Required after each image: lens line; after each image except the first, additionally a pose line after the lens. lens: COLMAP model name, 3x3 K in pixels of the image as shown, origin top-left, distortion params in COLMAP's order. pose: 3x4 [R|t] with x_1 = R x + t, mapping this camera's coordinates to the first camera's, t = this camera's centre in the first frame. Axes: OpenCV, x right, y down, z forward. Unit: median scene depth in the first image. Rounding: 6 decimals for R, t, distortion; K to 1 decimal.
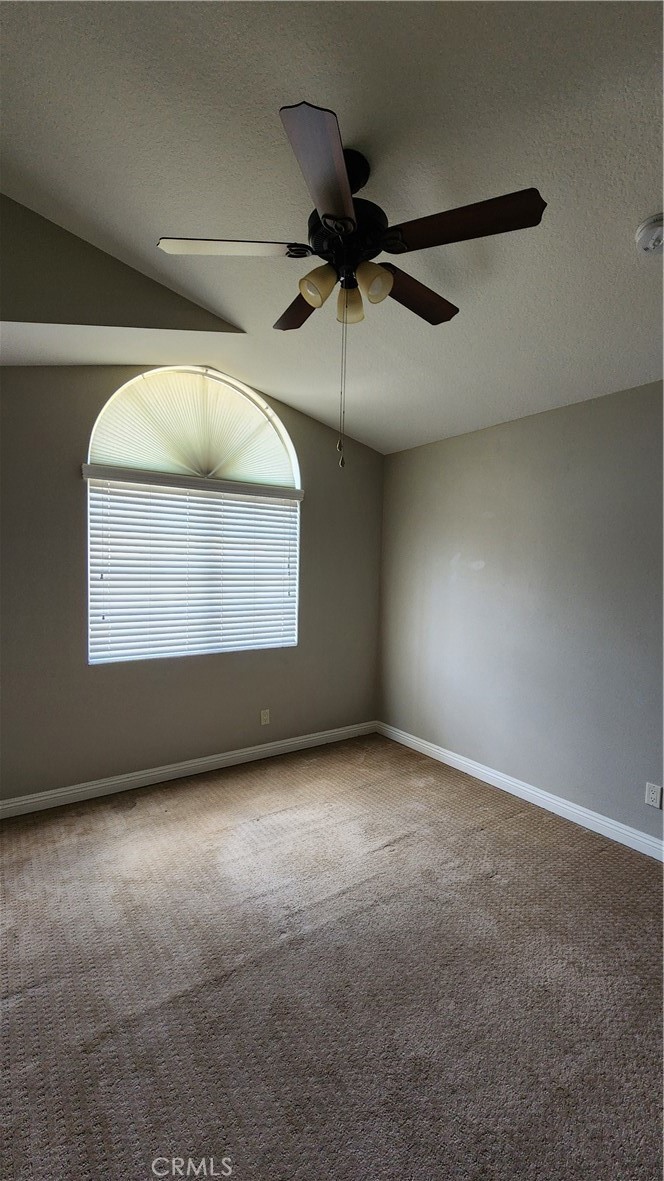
lens RADIAL K [[495.7, 0, 332.3], [0, 495.7, 593.0], [0, 0, 1]] dist [0.008920, 0.000555]
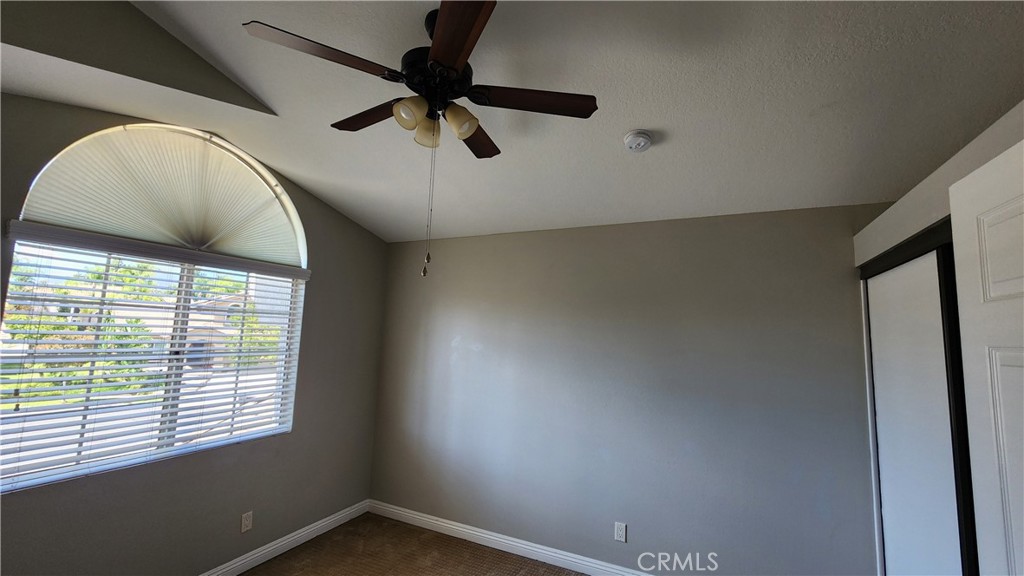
lens RADIAL K [[429.8, 0, 516.9], [0, 429.8, 288.5], [0, 0, 1]] dist [0.008920, 0.000555]
pose [[0.868447, 0.063678, 0.491675, -0.129401], [0.009021, 0.989524, -0.144088, -0.044312], [-0.495699, 0.129568, 0.858775, 0.058353]]
